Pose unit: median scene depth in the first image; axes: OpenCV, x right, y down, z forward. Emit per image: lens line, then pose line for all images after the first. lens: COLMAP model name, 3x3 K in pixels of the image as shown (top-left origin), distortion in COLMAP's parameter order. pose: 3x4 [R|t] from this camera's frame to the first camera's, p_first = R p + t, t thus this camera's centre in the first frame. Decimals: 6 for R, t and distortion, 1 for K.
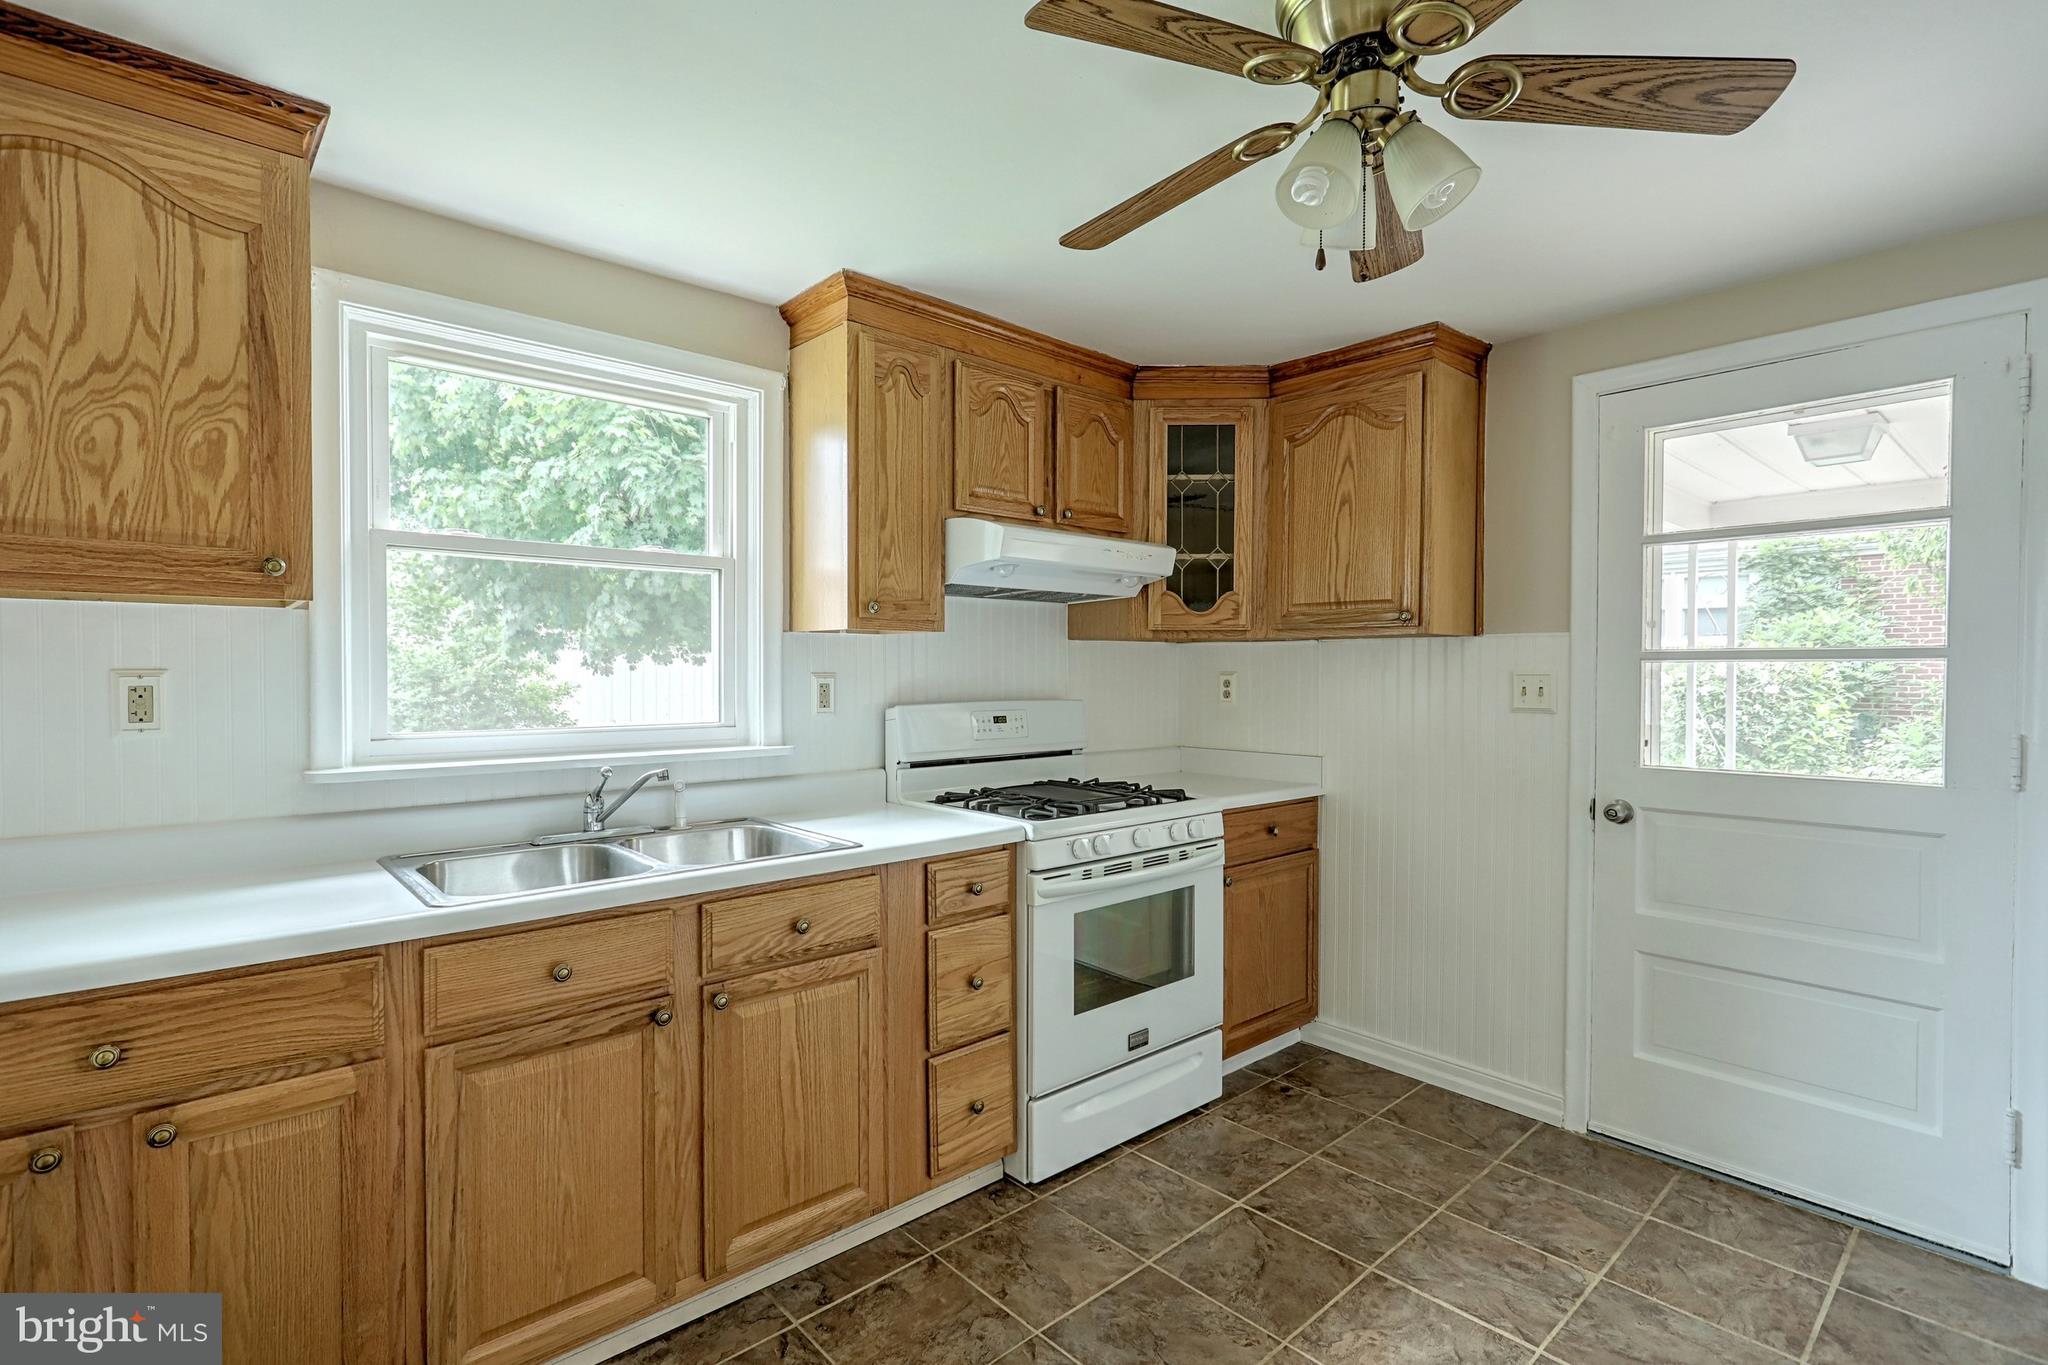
lens RADIAL K [[968.6, 0, 1017.0], [0, 968.6, 682.8], [0, 0, 1]] dist [0.001028, 0.000340]
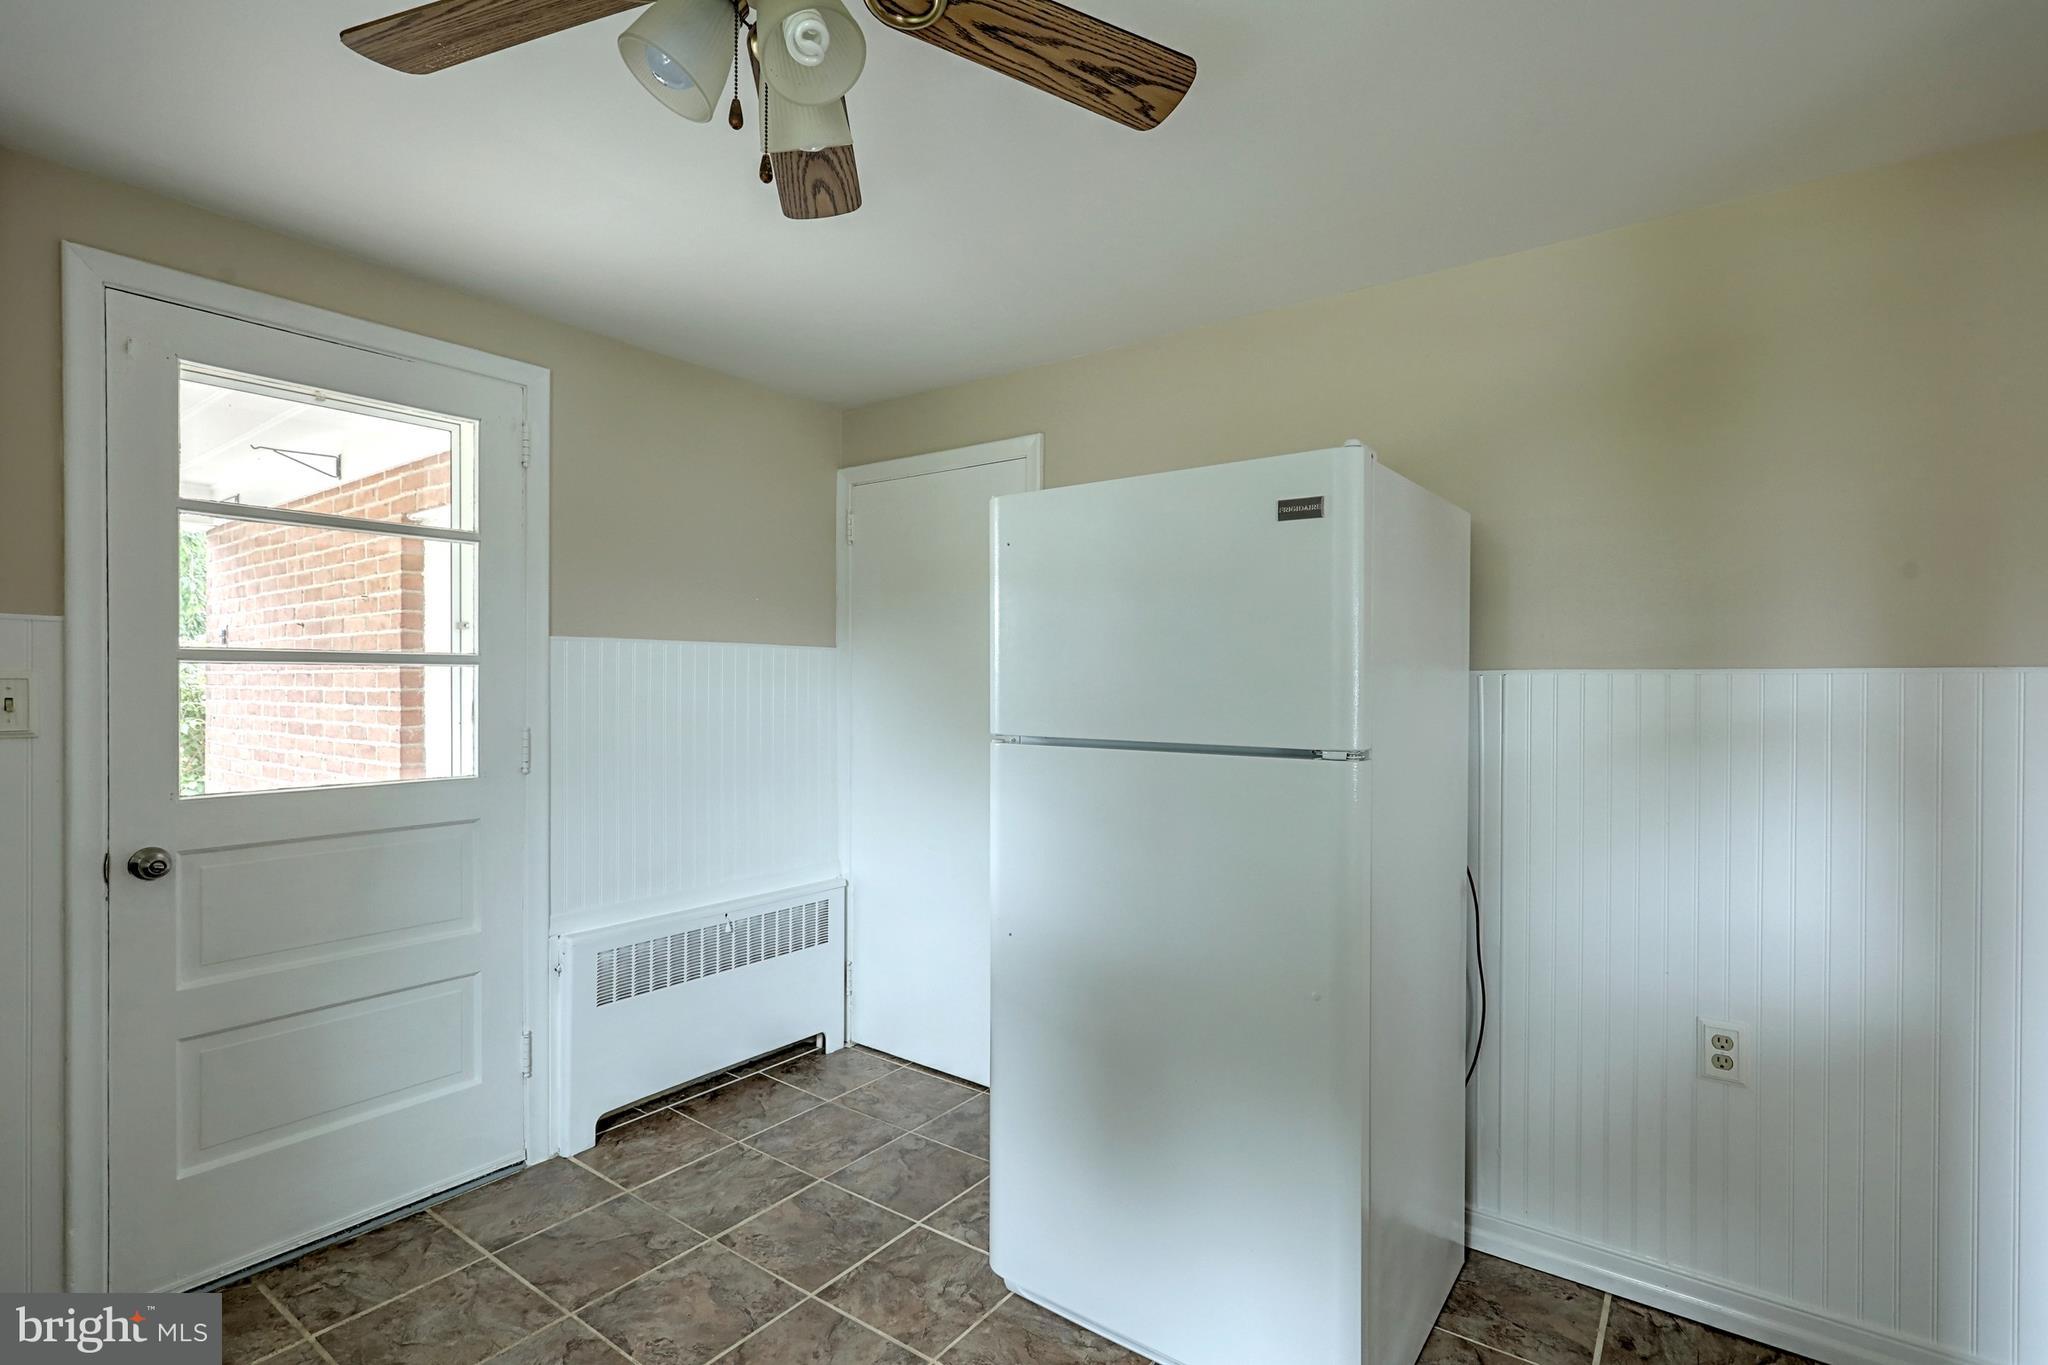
lens RADIAL K [[968.6, 0, 1017.0], [0, 968.6, 682.8], [0, 0, 1]] dist [0.001028, 0.000340]
pose [[-0.201051, -0.007441, 0.979552, -0.247870], [0.006392, 0.999940, 0.008908, -0.008097], [-0.979560, 0.008052, -0.200992, 0.519263]]
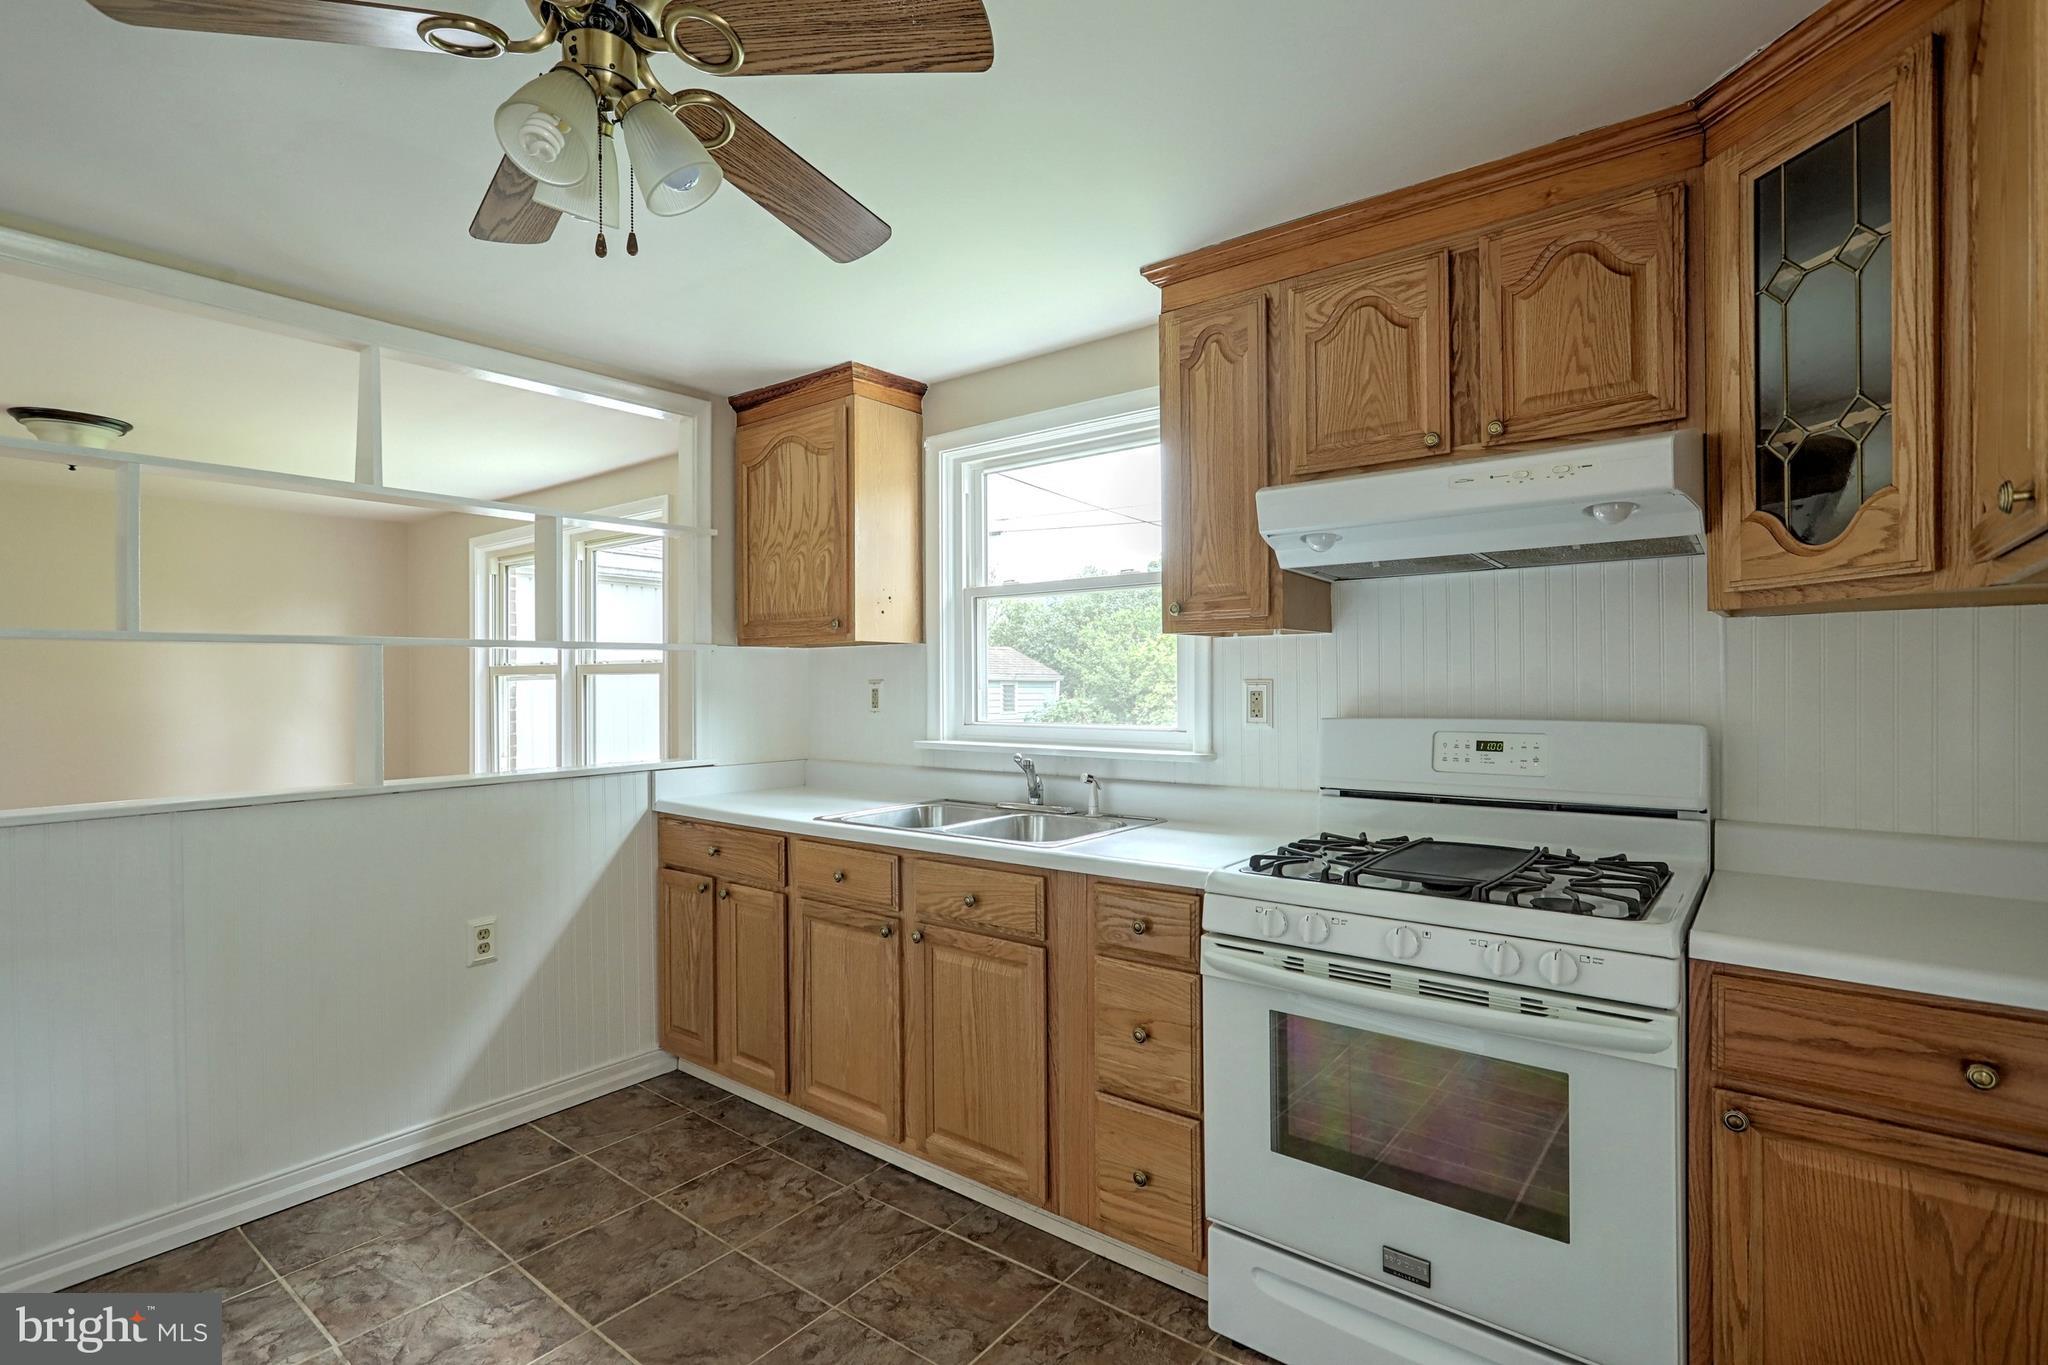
lens RADIAL K [[968.6, 0, 1017.0], [0, 968.6, 682.8], [0, 0, 1]] dist [0.001028, 0.000340]
pose [[0.170309, 0.000652, -0.985391, 0.716830], [-0.003741, 0.999993, 0.000015, -0.006503], [0.985384, 0.003683, 0.170310, 0.663976]]
